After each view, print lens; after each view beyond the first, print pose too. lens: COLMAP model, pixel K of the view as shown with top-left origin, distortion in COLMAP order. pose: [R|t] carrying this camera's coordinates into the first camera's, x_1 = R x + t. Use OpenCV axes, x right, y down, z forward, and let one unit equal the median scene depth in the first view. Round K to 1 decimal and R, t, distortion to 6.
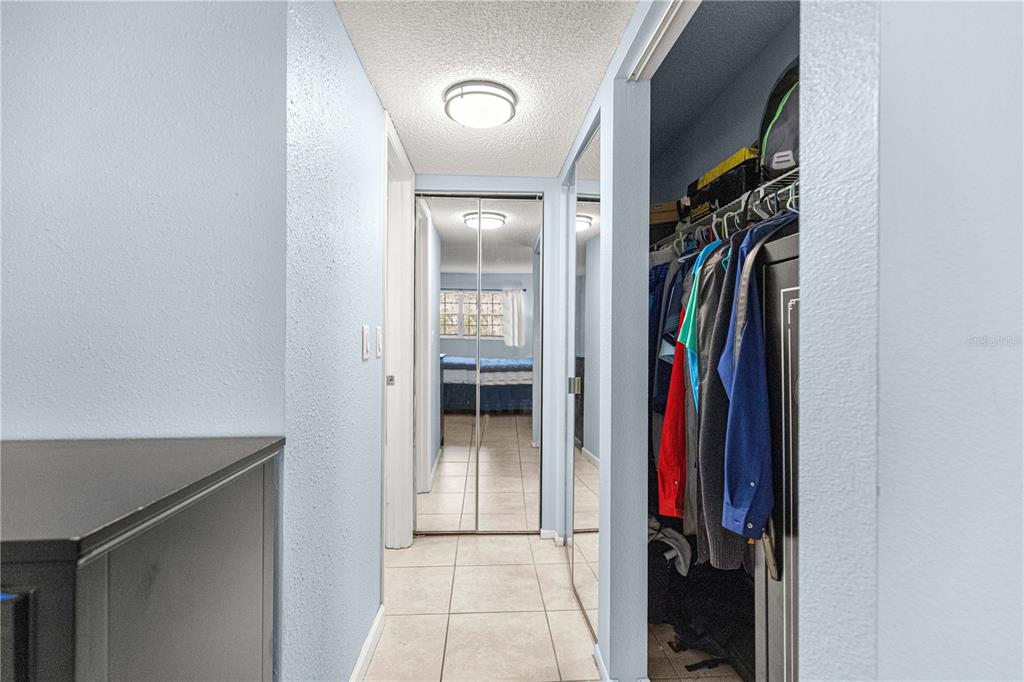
lens RADIAL K [[461.3, 0, 508.5], [0, 461.3, 337.6], [0, 0, 1]] dist [0.001138, -0.000192]
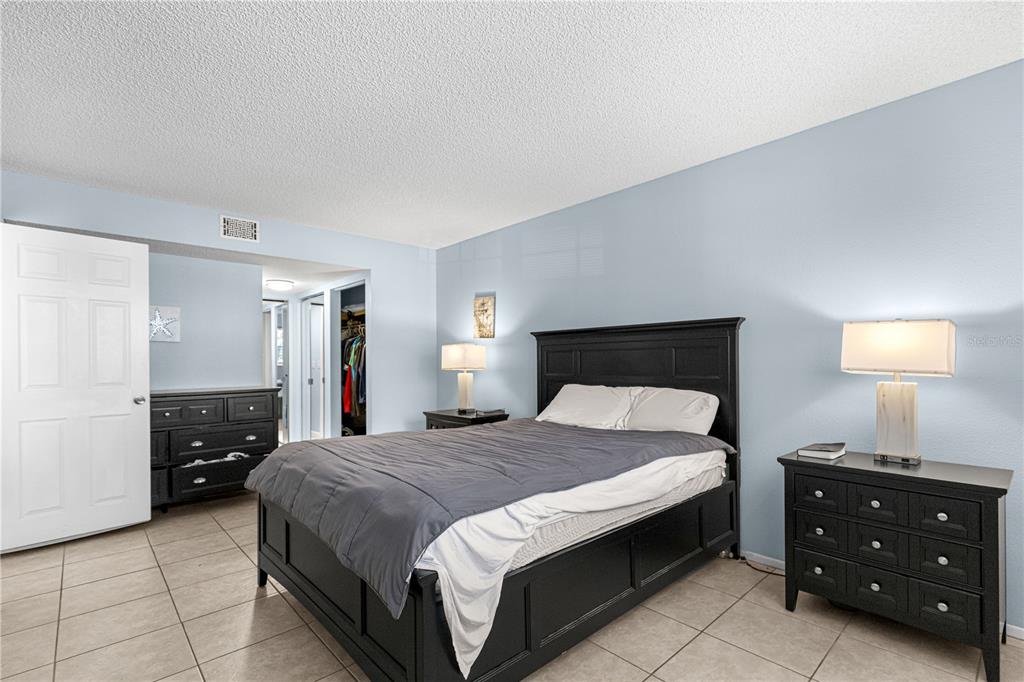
lens RADIAL K [[461.3, 0, 508.5], [0, 461.3, 337.6], [0, 0, 1]] dist [0.001138, -0.000192]
pose [[0.788107, 0.005689, 0.615512, -0.912184], [0.025902, 0.998765, -0.042397, -0.015877], [-0.614993, 0.049357, 0.786986, -2.730555]]
